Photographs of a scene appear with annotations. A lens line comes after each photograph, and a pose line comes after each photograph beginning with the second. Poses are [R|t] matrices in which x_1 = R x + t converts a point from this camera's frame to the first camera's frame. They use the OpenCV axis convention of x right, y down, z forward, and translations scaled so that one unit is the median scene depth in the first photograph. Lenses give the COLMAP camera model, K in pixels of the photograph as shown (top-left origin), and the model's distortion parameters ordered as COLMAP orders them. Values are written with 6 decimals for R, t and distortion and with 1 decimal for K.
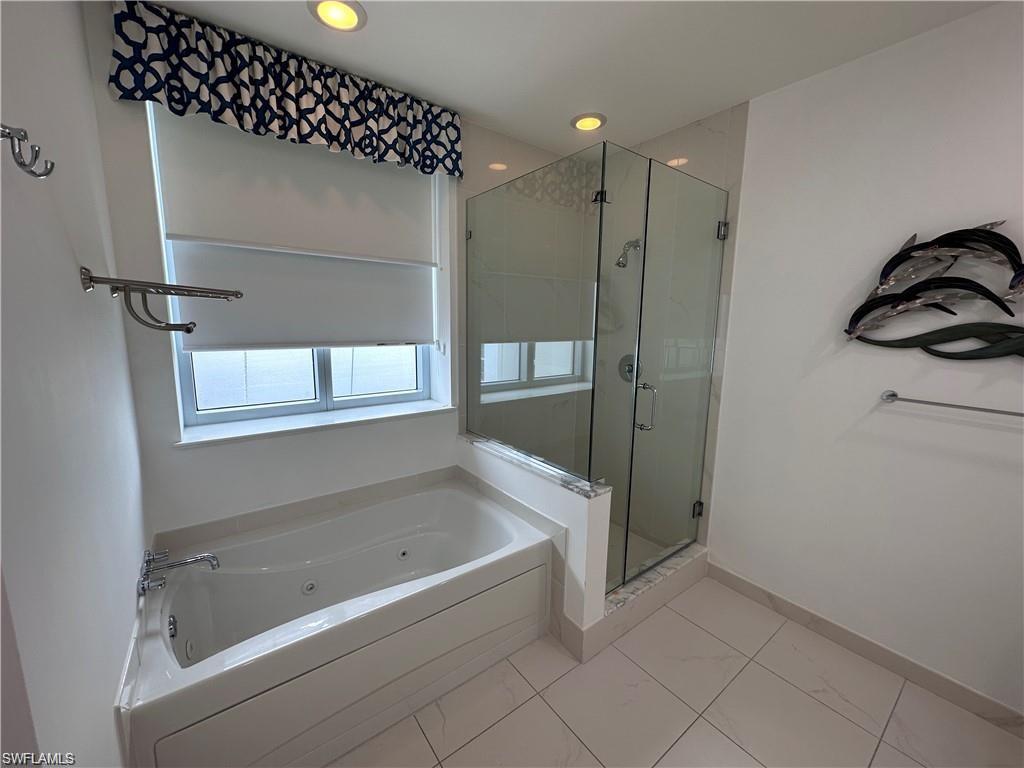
lens RADIAL K [[409.3, 0, 513.2], [0, 409.3, 384.8], [0, 0, 1]] dist [-0.000948, 0.000883]
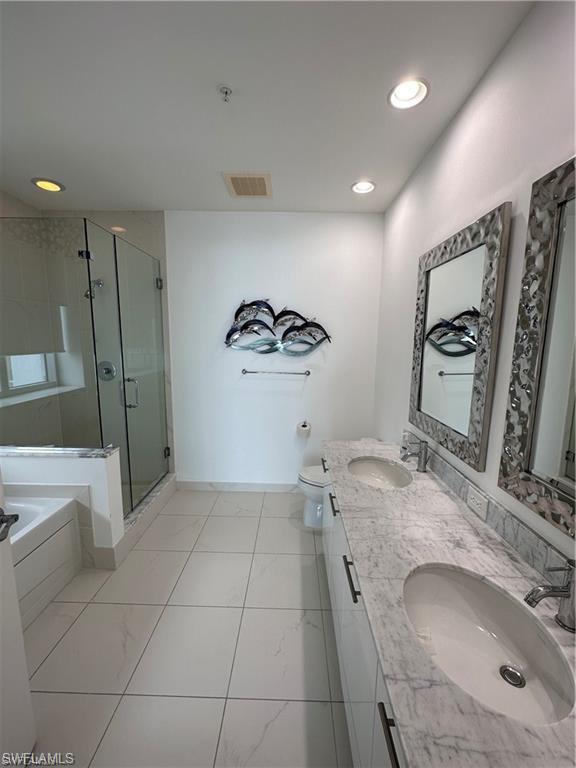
lens RADIAL K [[307.0, 0, 287.9], [0, 307.0, 384.6], [0, 0, 1]] dist [-0.000948, 0.000883]
pose [[0.619634, -0.120476, 0.775590, -0.208705], [0.116459, 0.991324, 0.060946, 0.020465], [-0.776203, 0.052560, 0.628288, -0.200587]]
